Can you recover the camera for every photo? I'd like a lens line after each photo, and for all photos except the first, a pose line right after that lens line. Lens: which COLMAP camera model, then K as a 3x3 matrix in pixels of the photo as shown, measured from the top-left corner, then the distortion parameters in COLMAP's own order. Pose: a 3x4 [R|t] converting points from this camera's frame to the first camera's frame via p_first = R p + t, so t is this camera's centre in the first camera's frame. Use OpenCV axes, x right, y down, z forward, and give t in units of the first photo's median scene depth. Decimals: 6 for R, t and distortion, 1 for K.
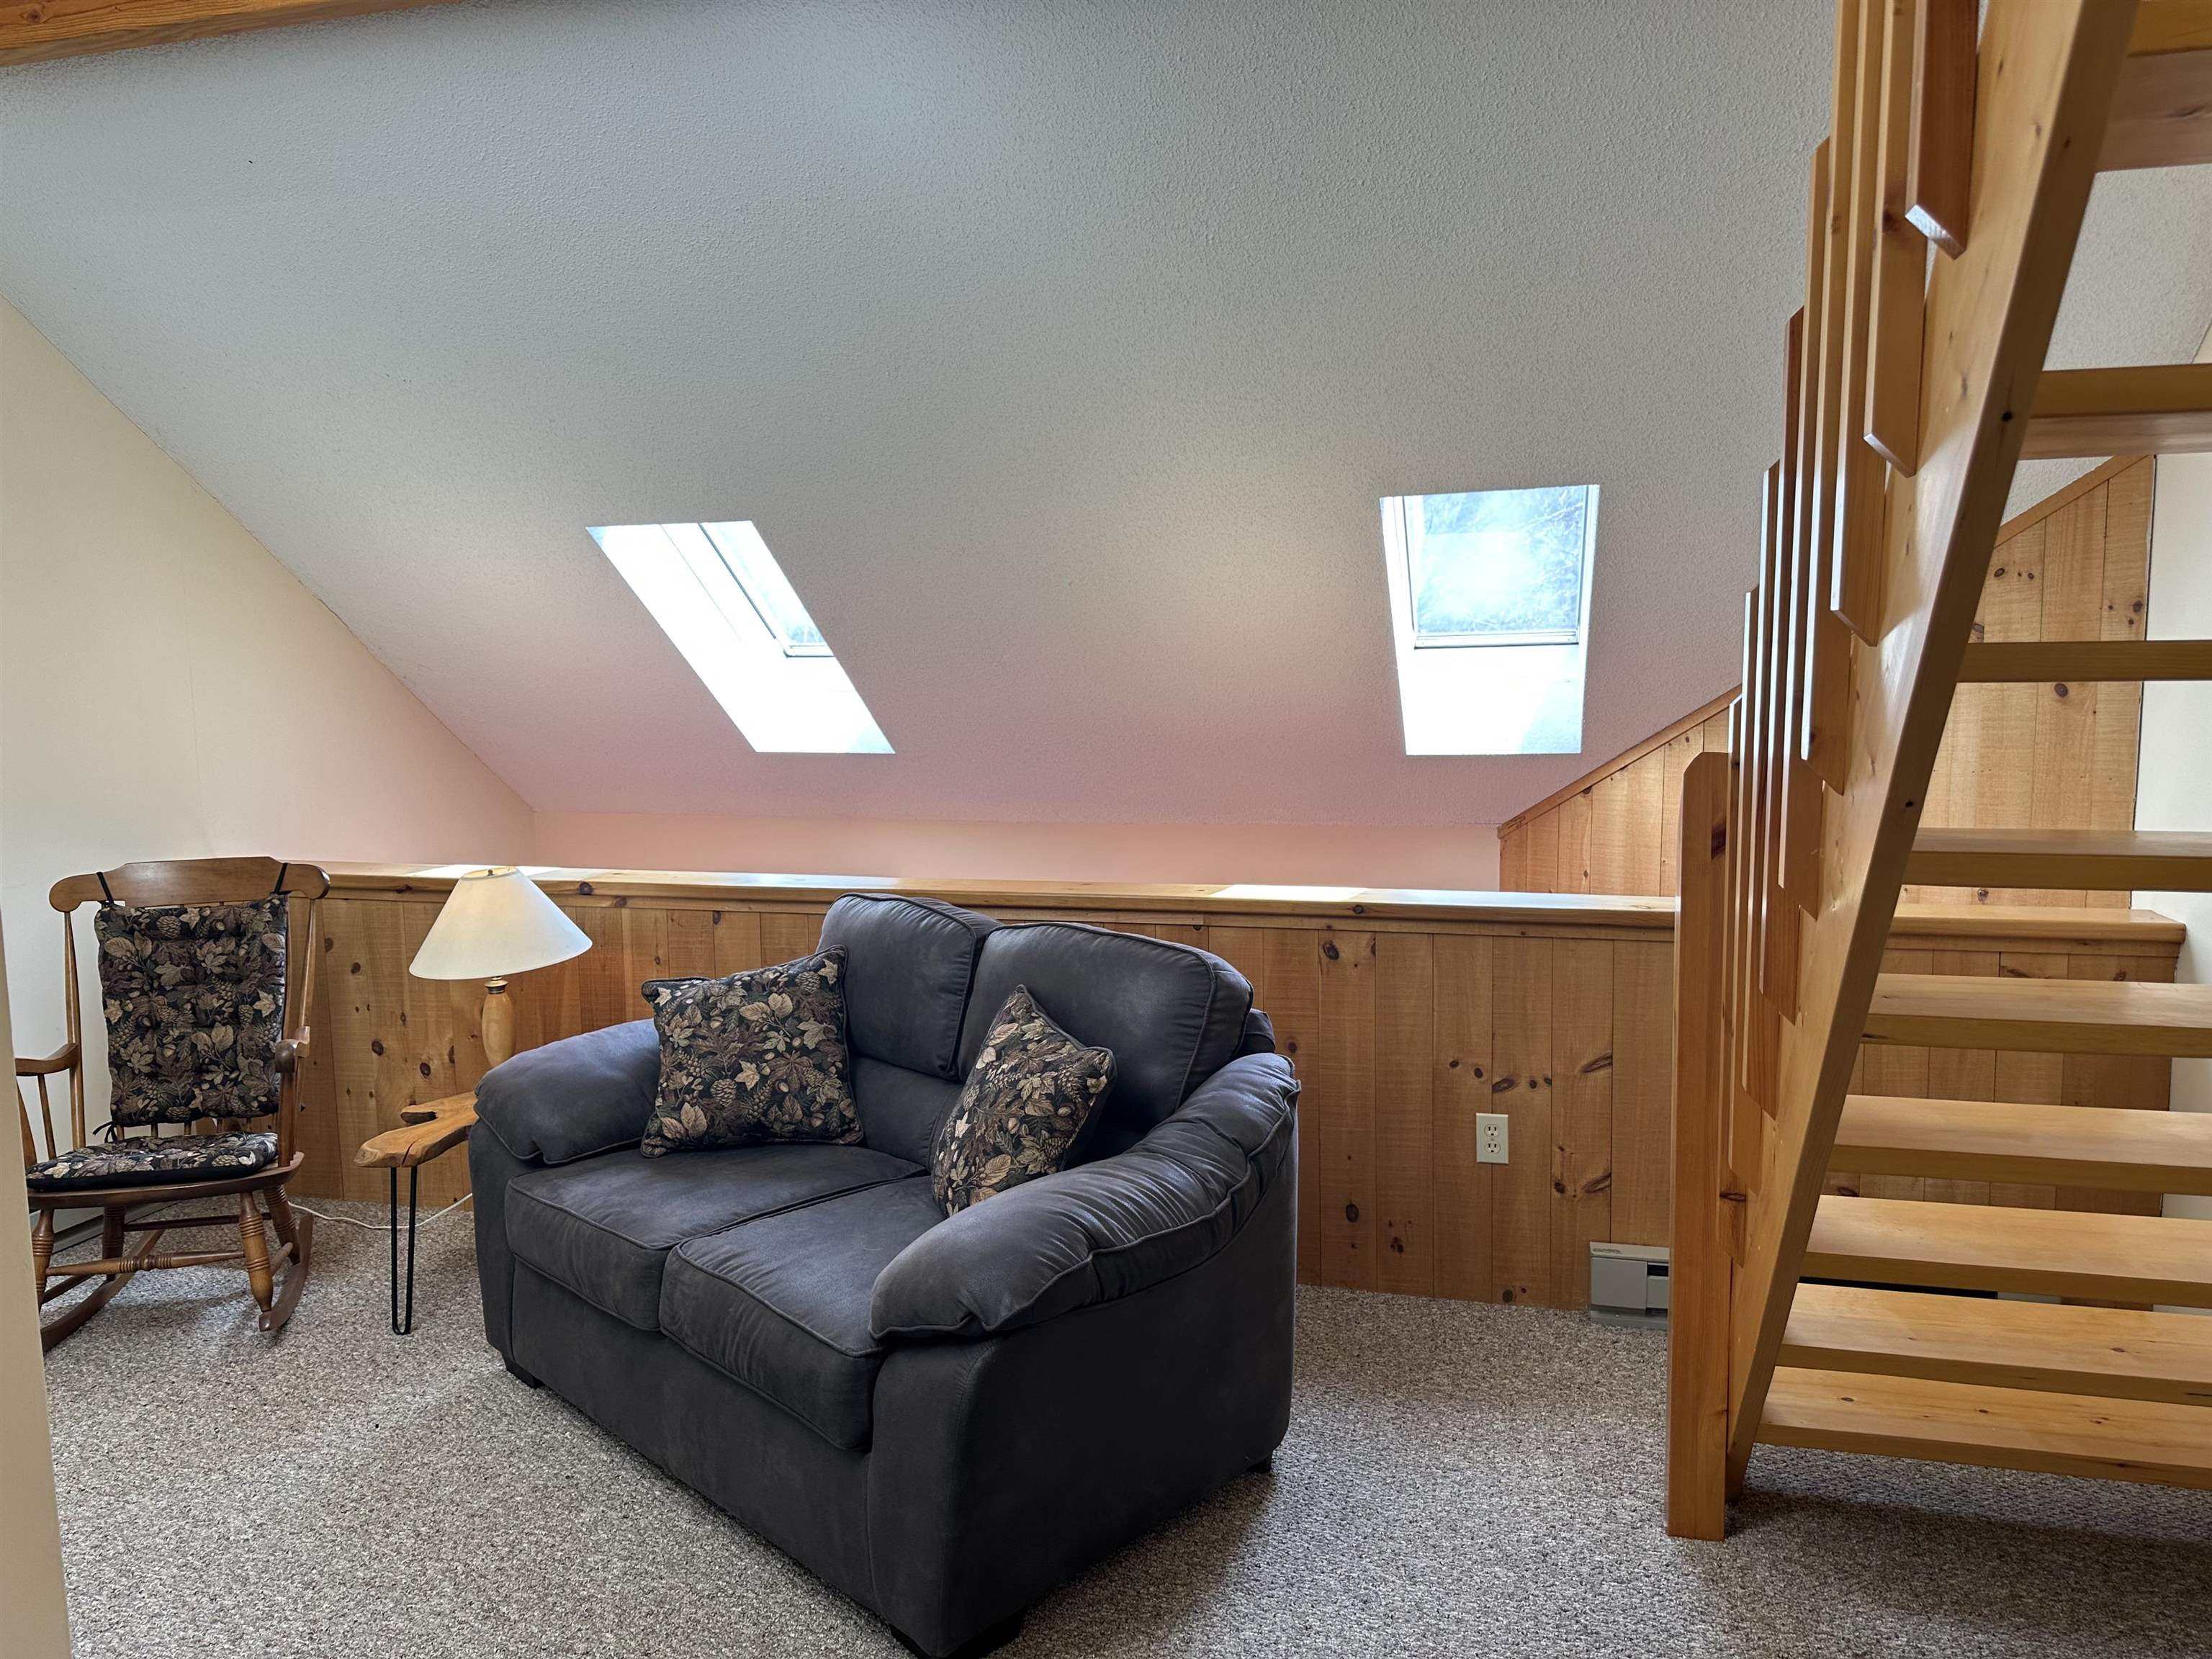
lens RADIAL K [[1545.0, 0, 1106.0], [0, 1545.0, 829.5], [0, 0, 1]] dist [0.176892, -0.310932]
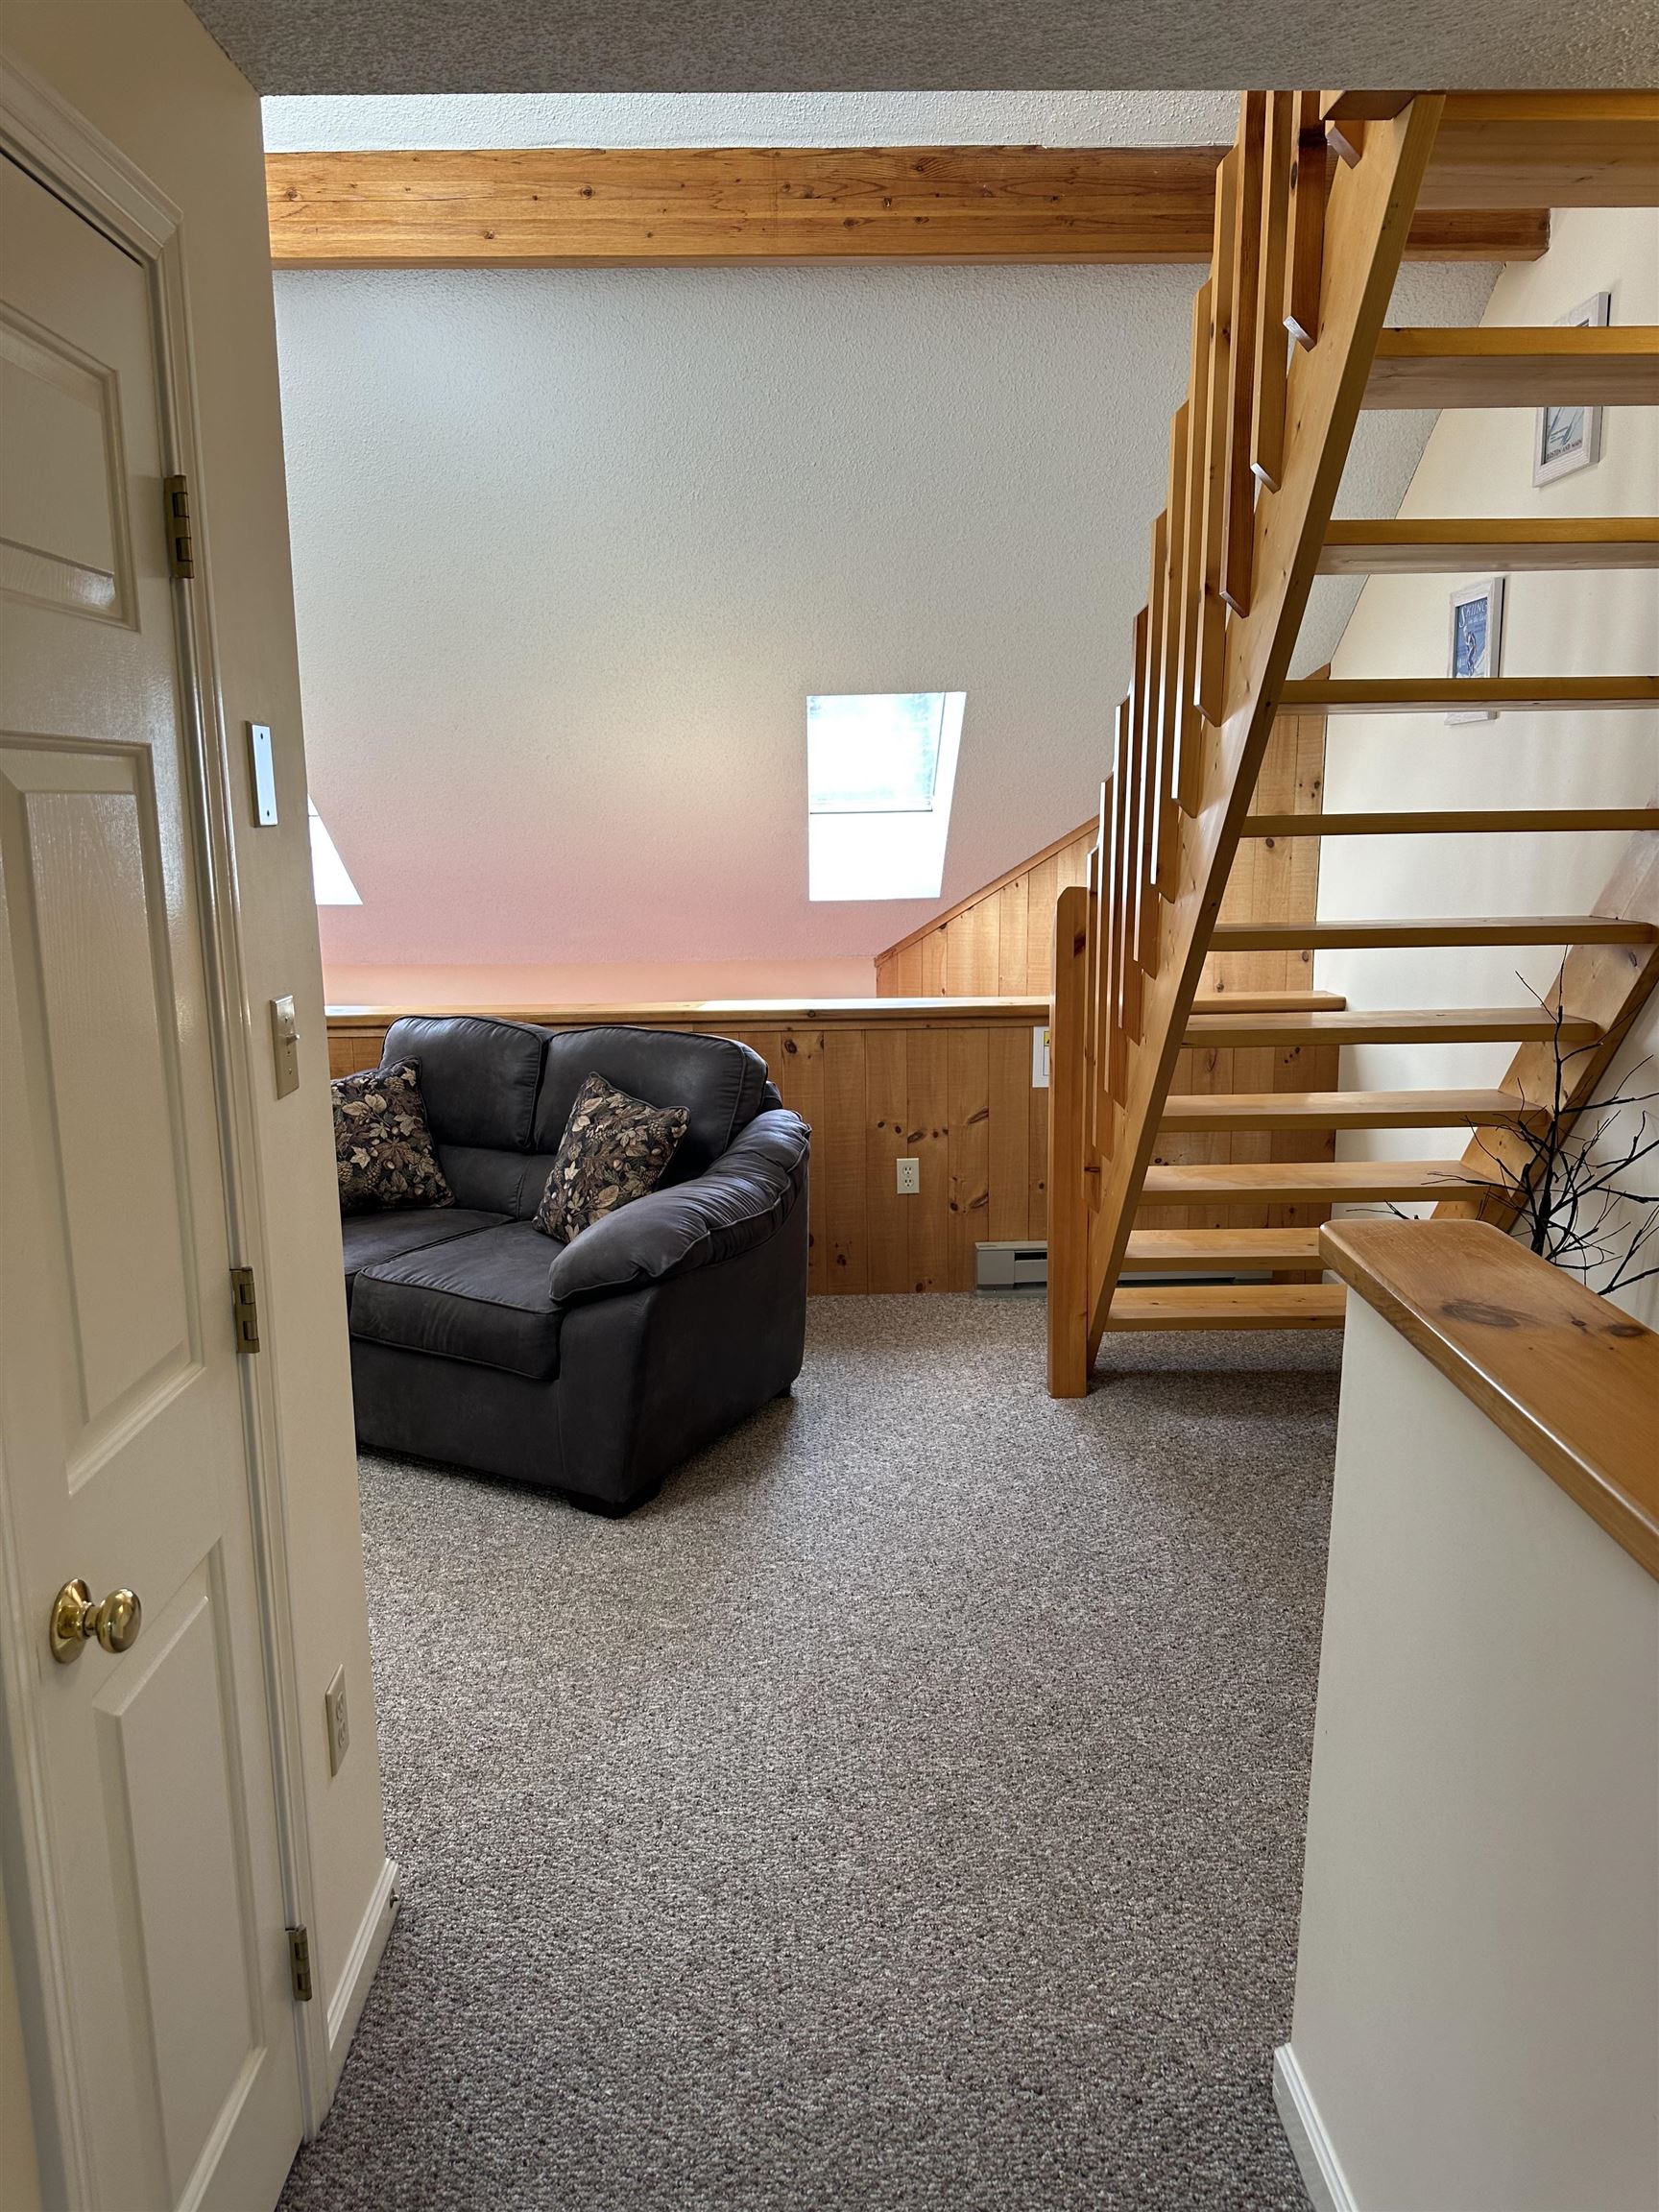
lens RADIAL K [[1545.0, 0, 829.5], [0, 1545.0, 1106.0], [0, 0, 1]] dist [0.176892, -0.310932]
pose [[0.959081, -0.052225, 0.278273, -0.236439], [0.031800, 0.996492, 0.077417, 0.033387], [-0.281340, -0.065400, 0.957377, -0.339886]]
